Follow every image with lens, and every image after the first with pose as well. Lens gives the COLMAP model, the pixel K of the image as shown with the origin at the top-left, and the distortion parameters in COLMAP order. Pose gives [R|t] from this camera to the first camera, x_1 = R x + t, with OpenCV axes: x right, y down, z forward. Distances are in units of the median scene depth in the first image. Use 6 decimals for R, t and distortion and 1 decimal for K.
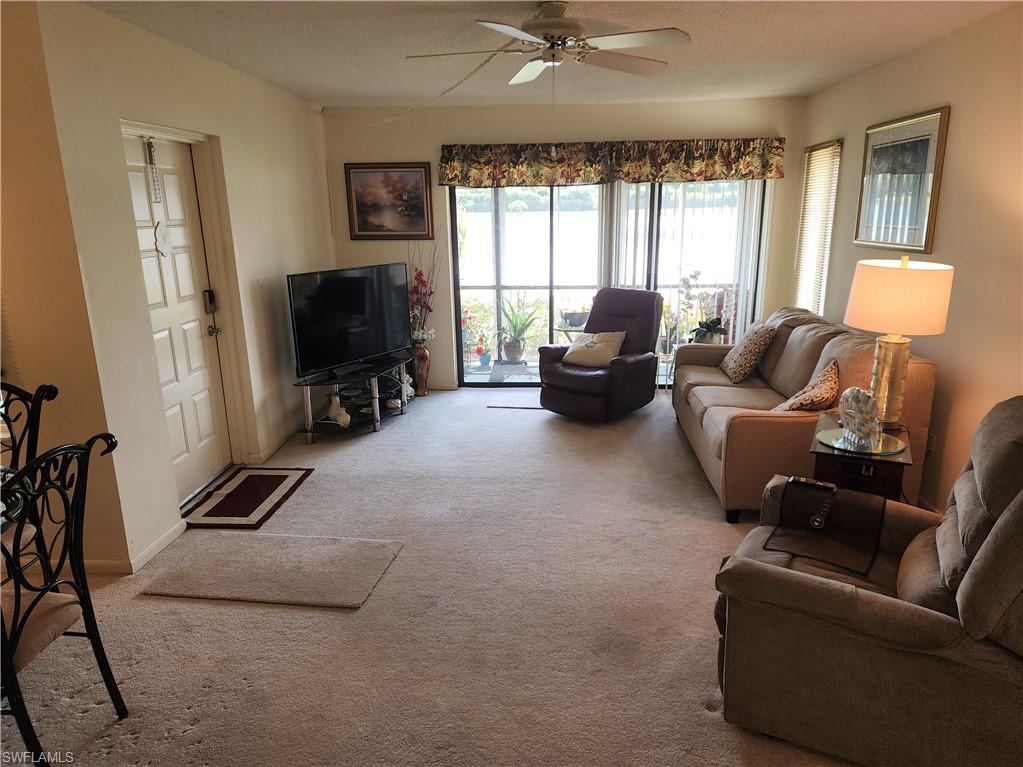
lens RADIAL K [[684.8, 0, 522.2], [0, 684.8, 395.5], [0, 0, 1]] dist [0.074819, -0.077949]
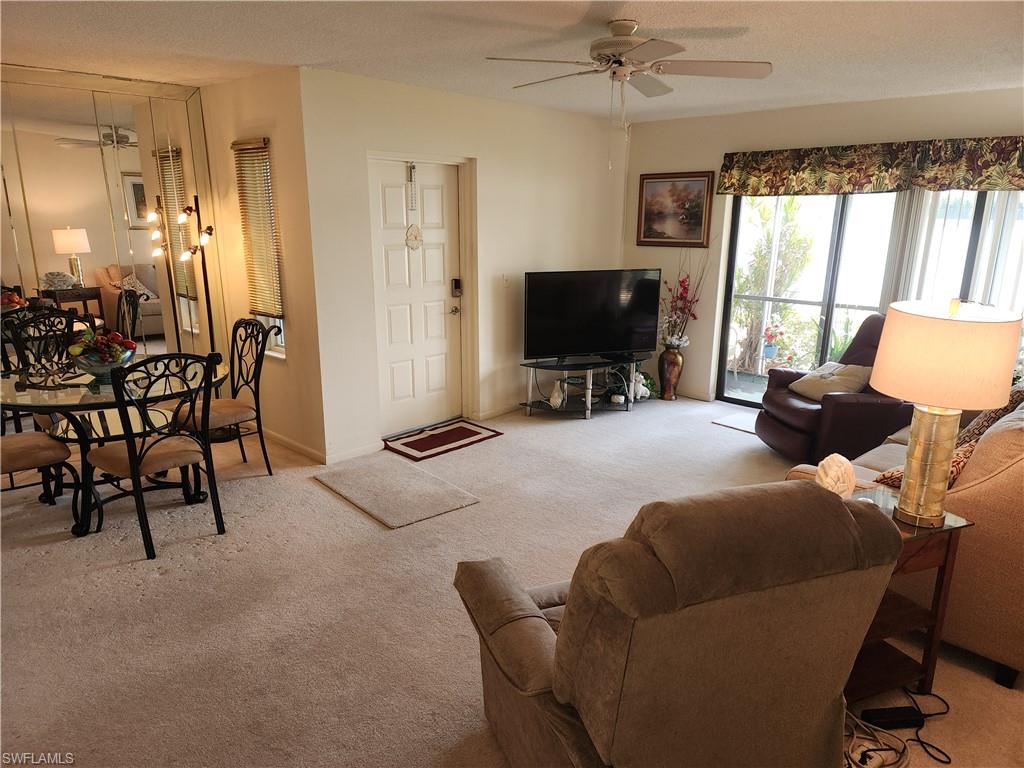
lens RADIAL K [[685.4, 0, 522.7], [0, 685.4, 396.1], [0, 0, 1]] dist [0.074819, -0.077949]
pose [[0.757464, 0.185029, -0.626109, 0.350588], [-0.189384, 0.980037, 0.060506, -0.027636], [0.624806, 0.072744, 0.777384, 0.072927]]
